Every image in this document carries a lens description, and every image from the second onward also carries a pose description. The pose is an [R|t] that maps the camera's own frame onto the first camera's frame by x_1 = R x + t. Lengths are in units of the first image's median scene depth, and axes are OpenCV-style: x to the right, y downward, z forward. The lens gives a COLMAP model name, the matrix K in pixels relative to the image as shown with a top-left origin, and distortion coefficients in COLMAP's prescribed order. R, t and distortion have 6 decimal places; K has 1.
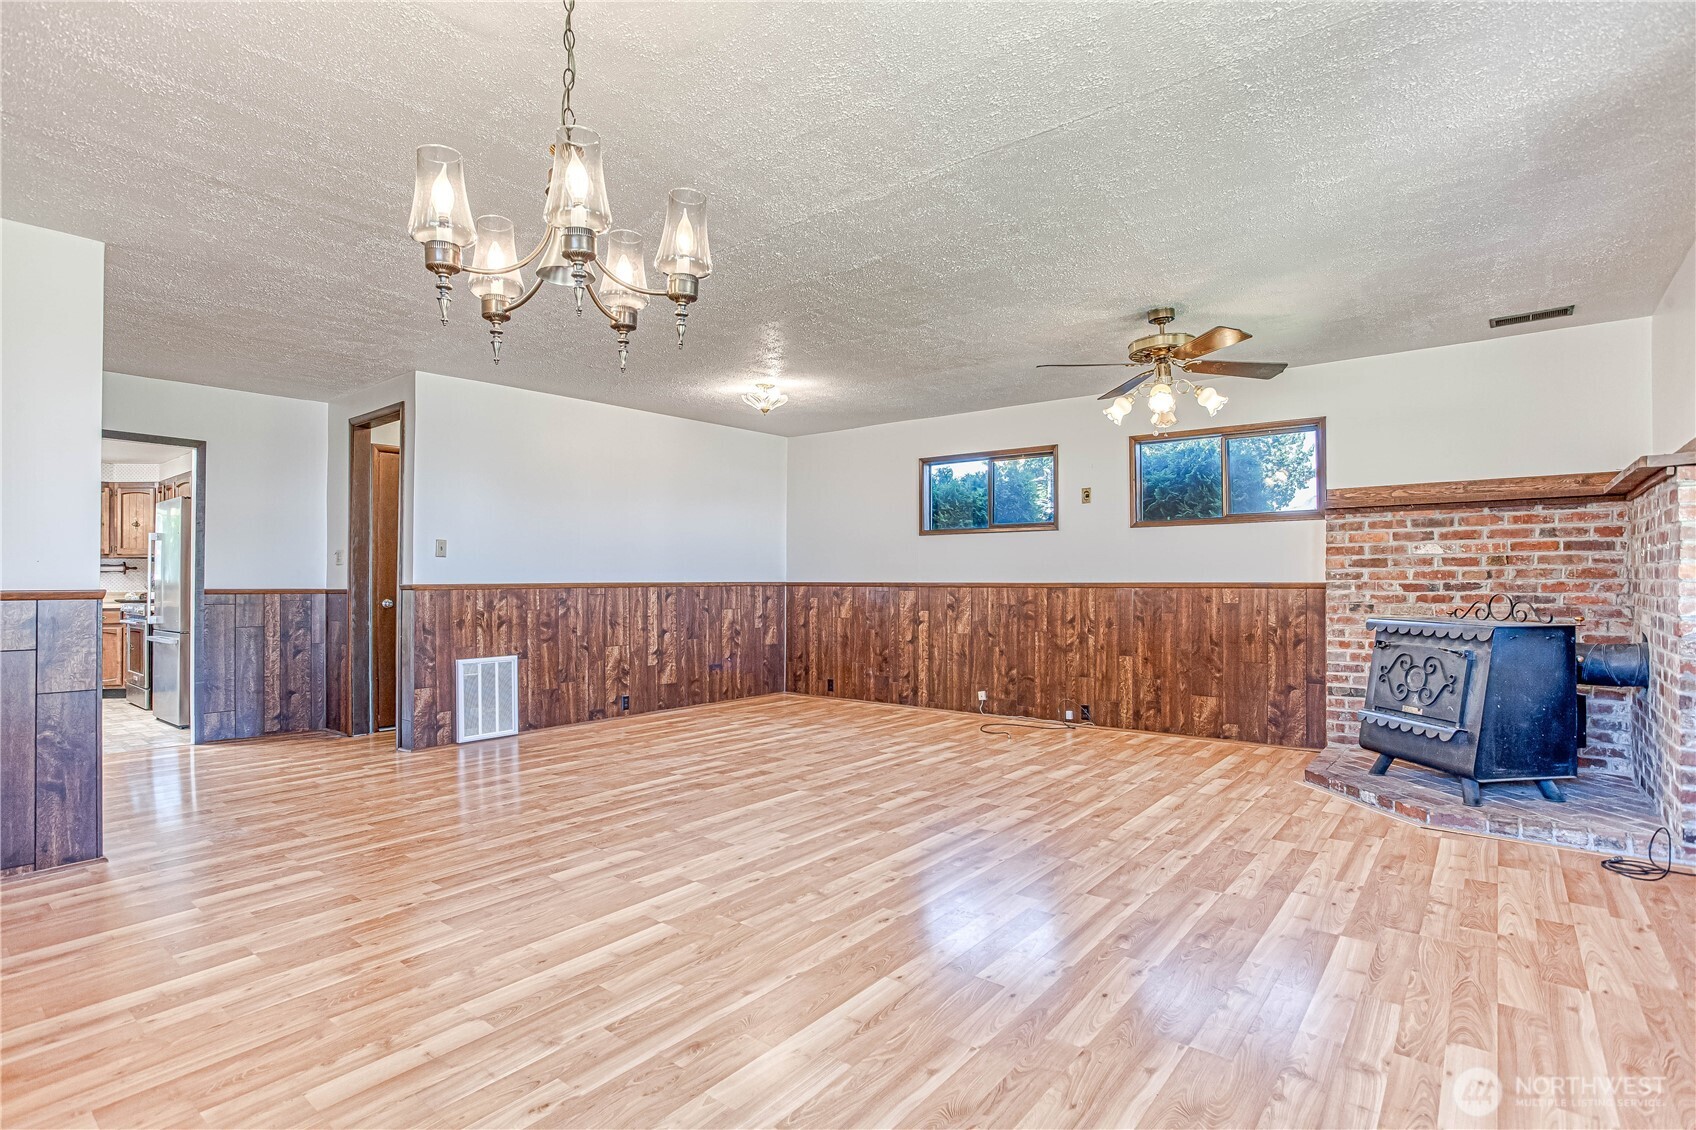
lens RADIAL K [[825.1, 0, 835.6], [0, 825.1, 581.2], [0, 0, 1]] dist [-0.024507, 0.000036]
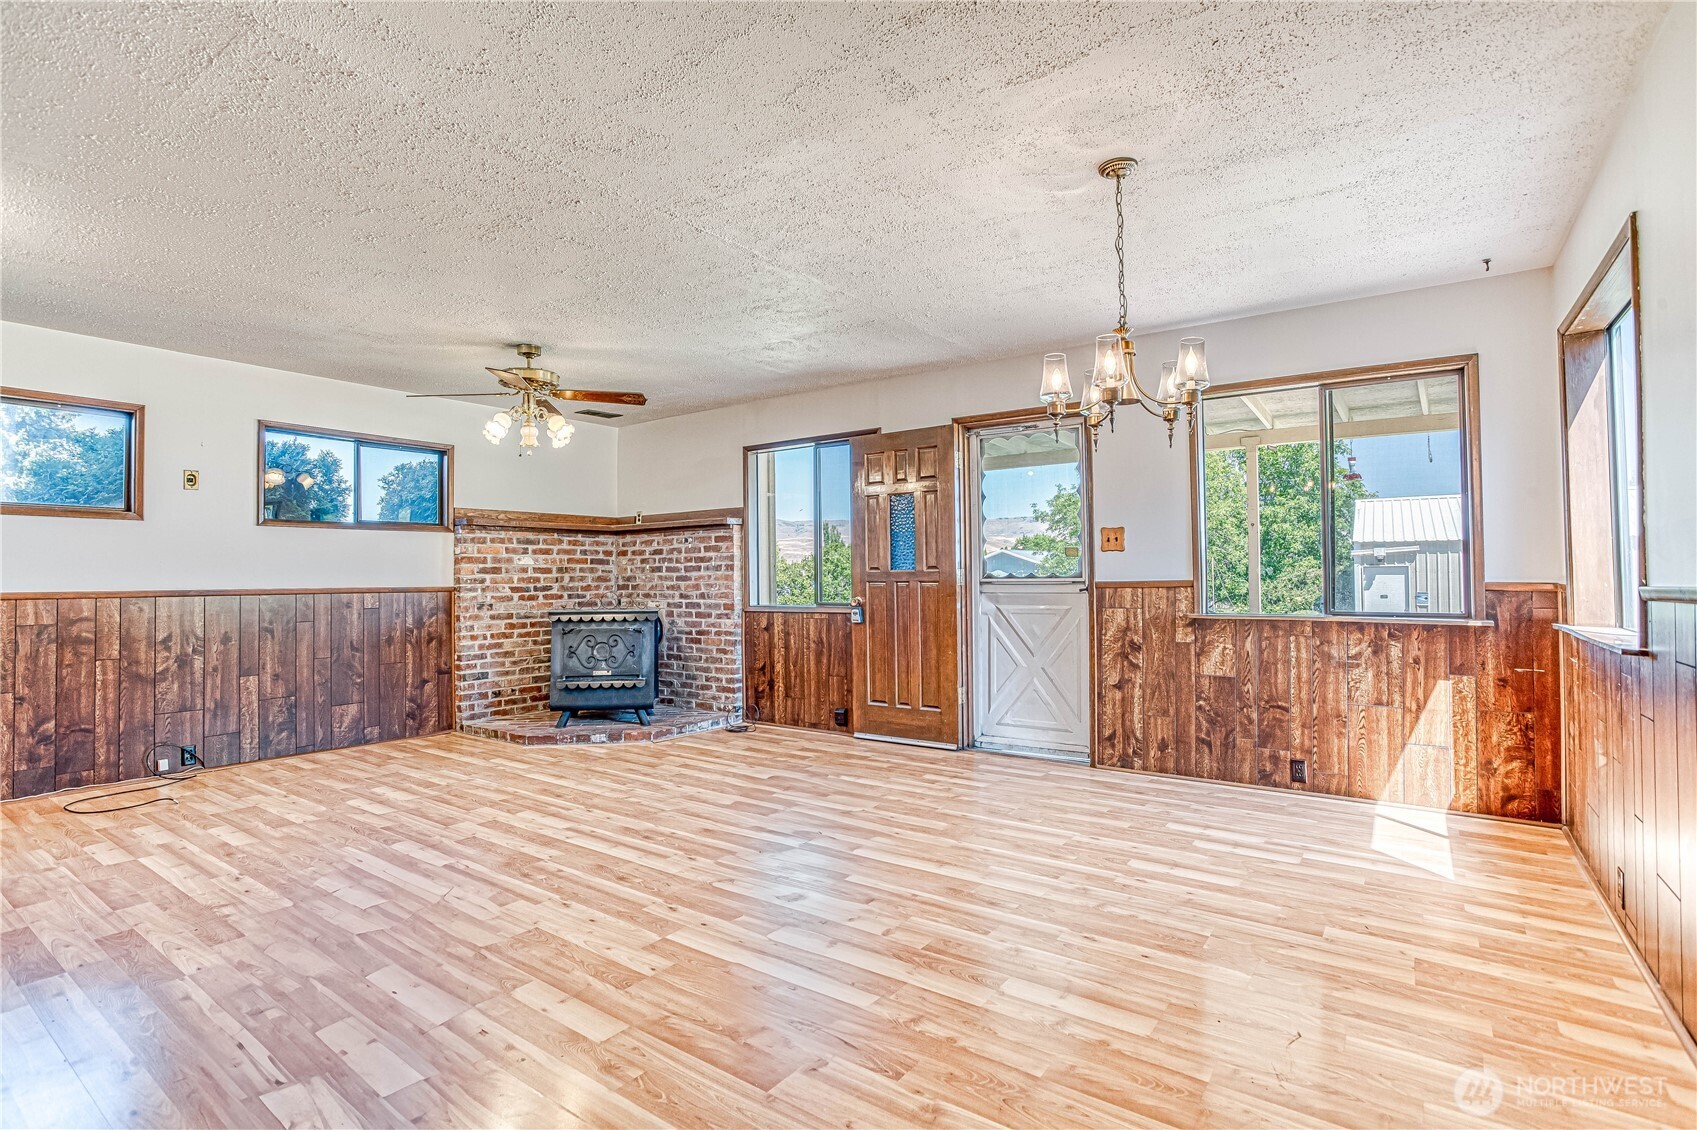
lens RADIAL K [[825.6, 0, 836.1], [0, 825.6, 581.2], [0, 0, 1]] dist [-0.024507, 0.000036]
pose [[-0.043848, 0.002347, 0.999035, -0.644930], [0.012444, 0.999921, -0.001803, 0.003124], [-0.998961, 0.012353, -0.043874, 0.541885]]
